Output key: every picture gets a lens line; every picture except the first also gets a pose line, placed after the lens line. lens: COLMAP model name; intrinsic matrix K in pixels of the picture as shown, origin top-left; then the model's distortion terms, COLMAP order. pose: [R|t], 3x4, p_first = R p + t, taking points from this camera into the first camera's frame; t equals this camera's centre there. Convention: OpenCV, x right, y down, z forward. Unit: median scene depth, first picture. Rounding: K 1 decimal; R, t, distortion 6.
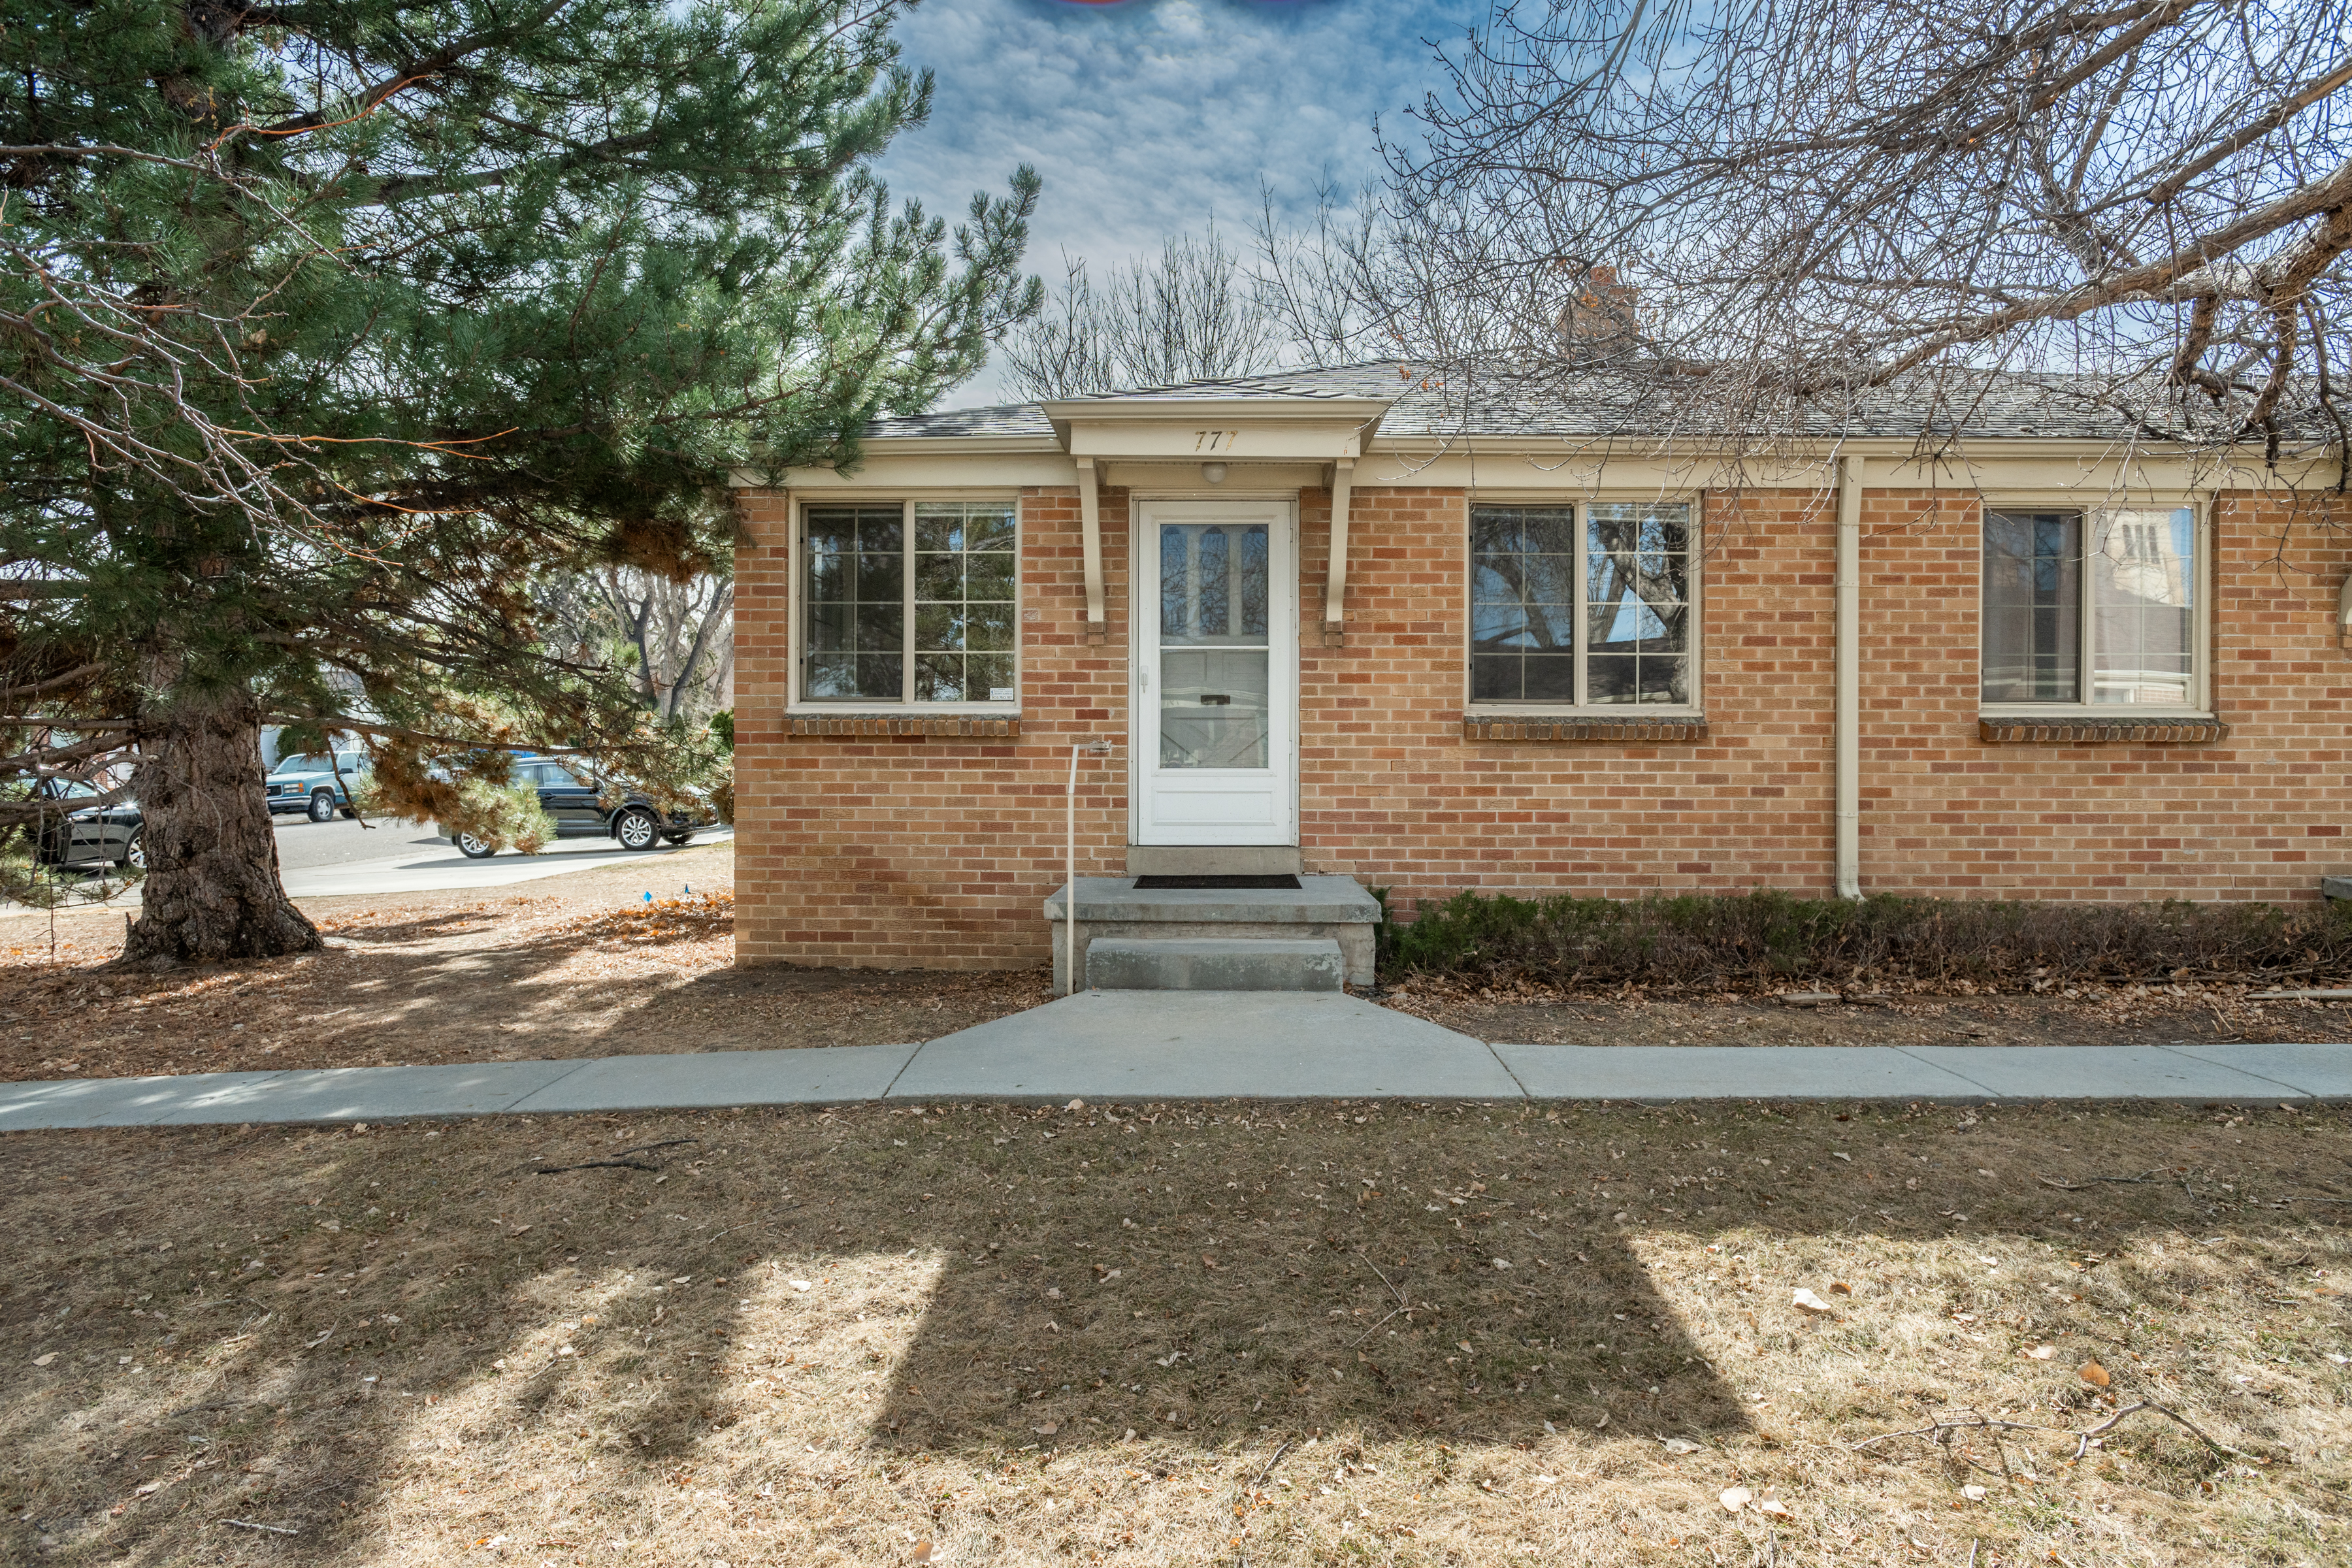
lens RADIAL K [[1301.0, 0, 1177.2], [0, 1301.0, 770.0], [0, 0, 1]] dist [-0.014100, -0.000030]
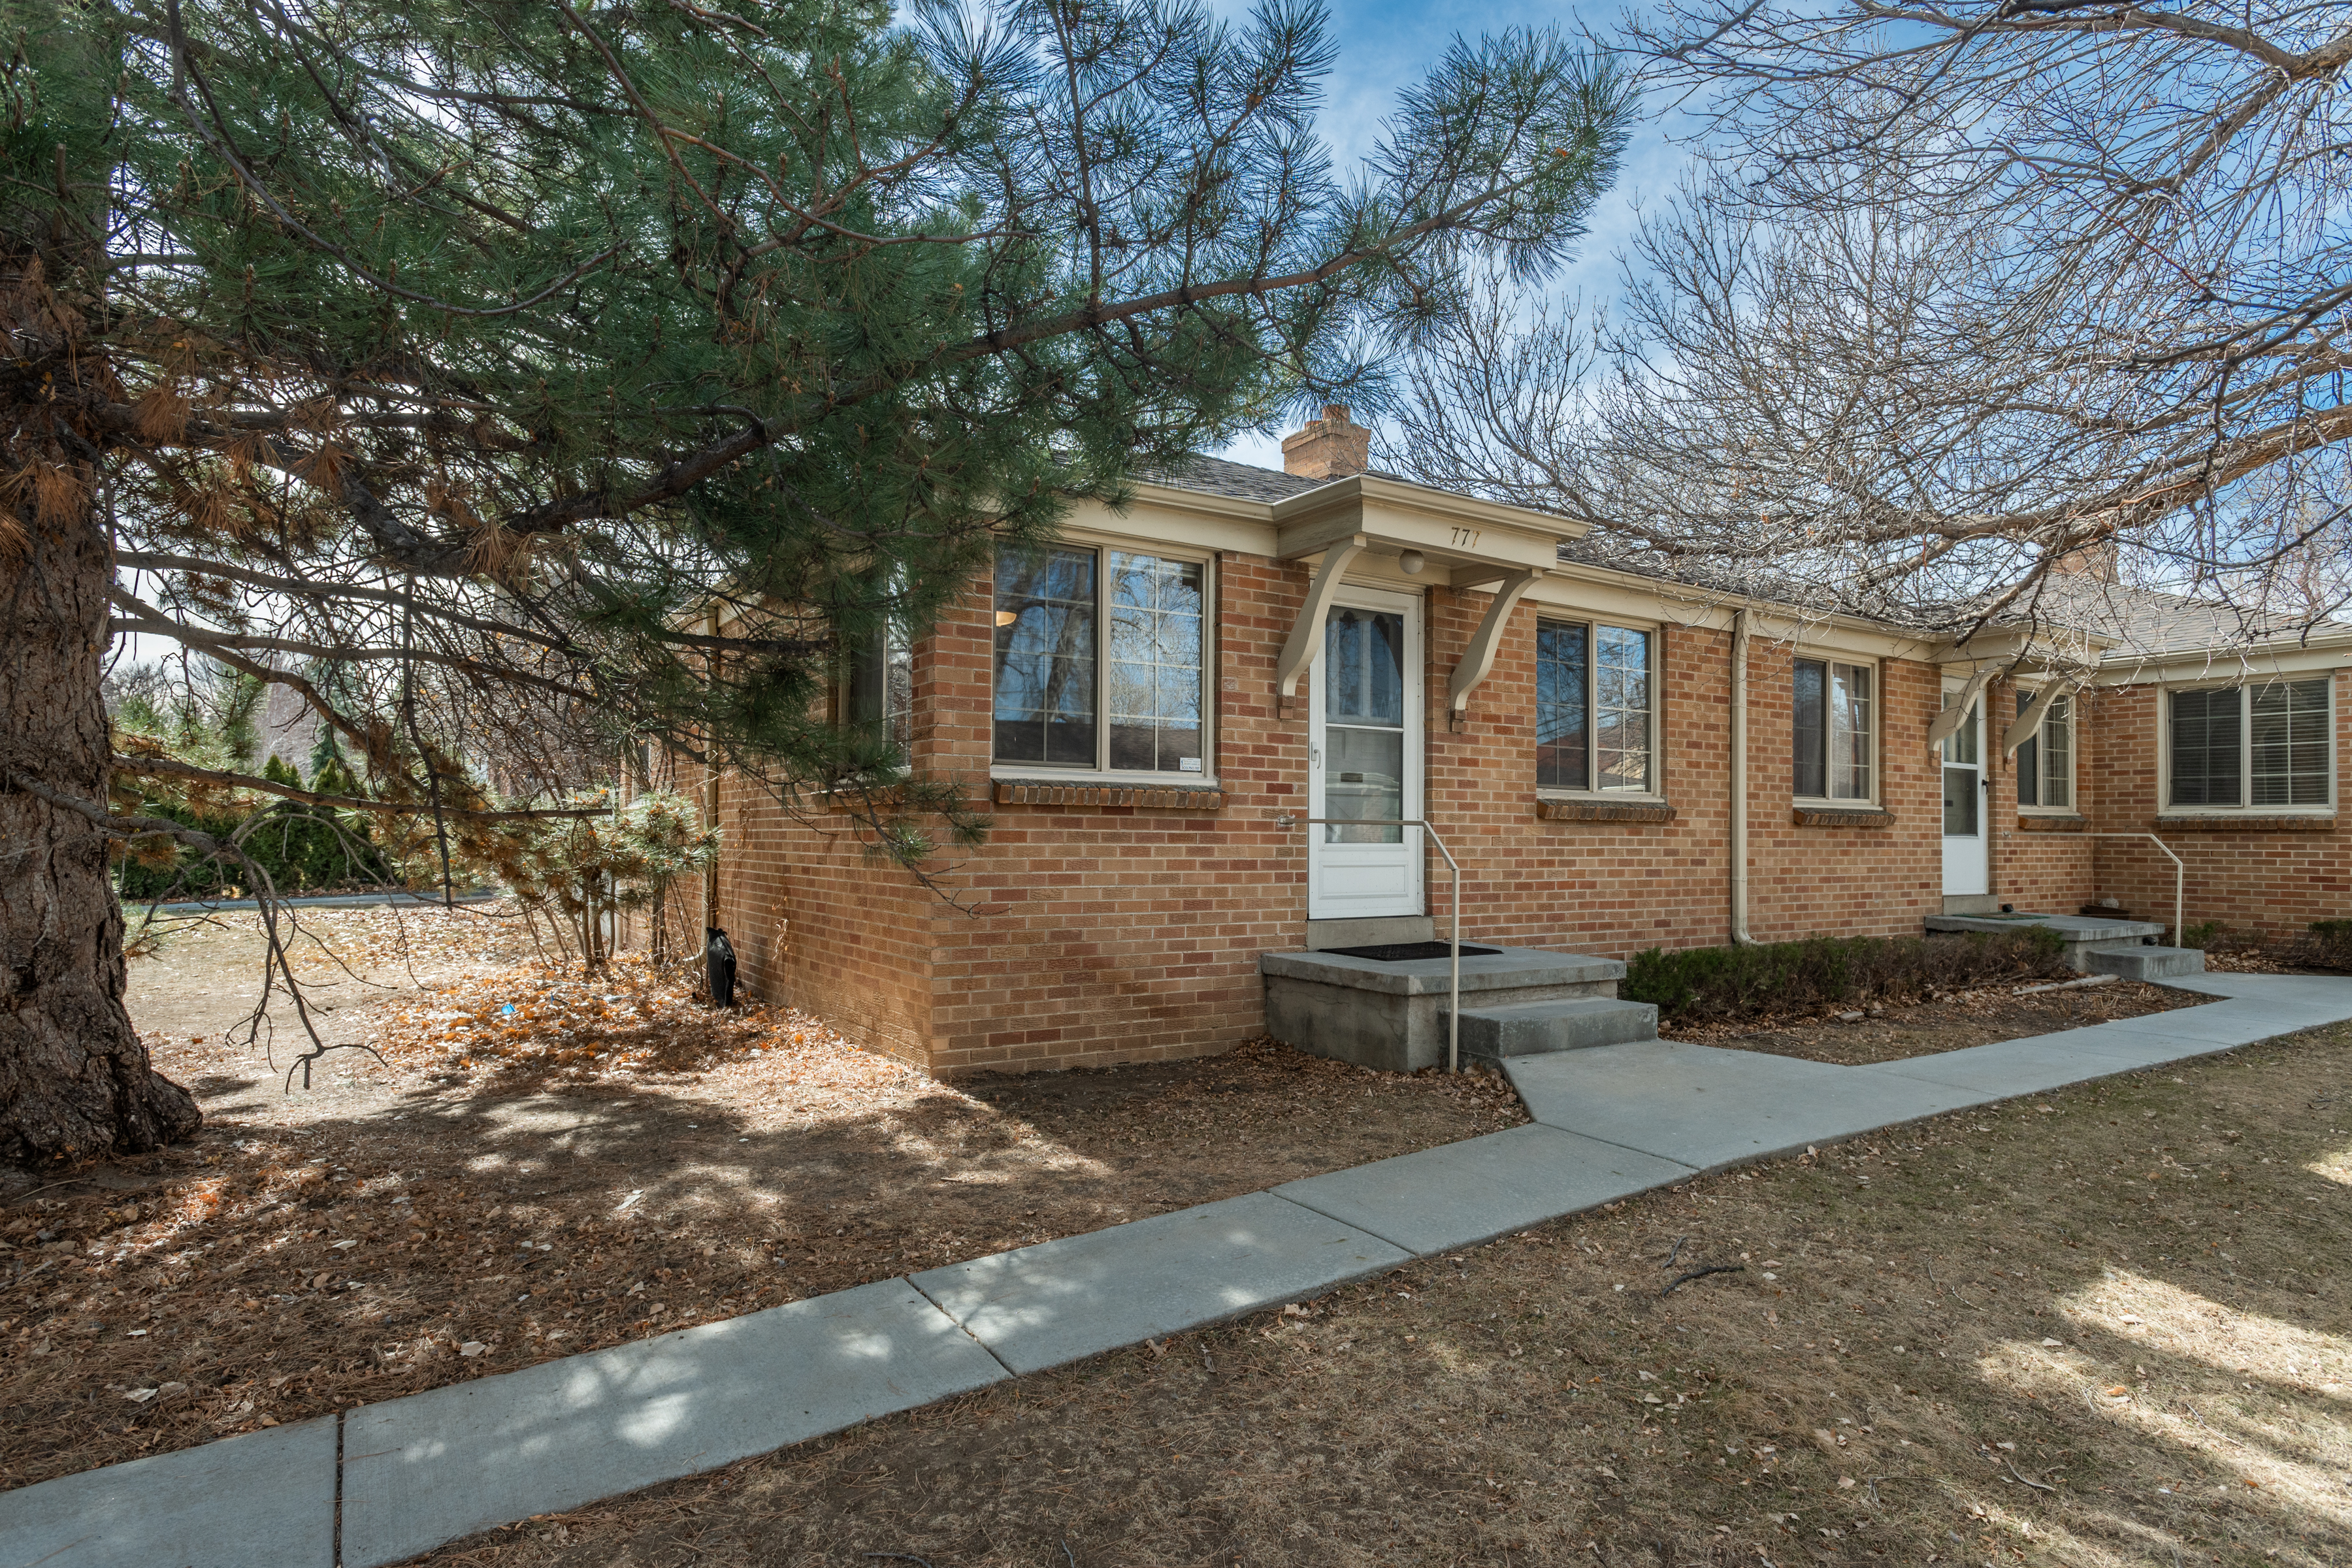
lens RADIAL K [[1277.5, 0, 1179.4], [0, 1277.5, 800.3], [0, 0, 1]] dist [-0.000596, -0.002219]
pose [[0.831235, 0.020530, 0.555542, -0.669578], [-0.001244, 0.999384, -0.035072, 0.000430], [-0.555920, 0.028462, 0.830749, 0.233577]]
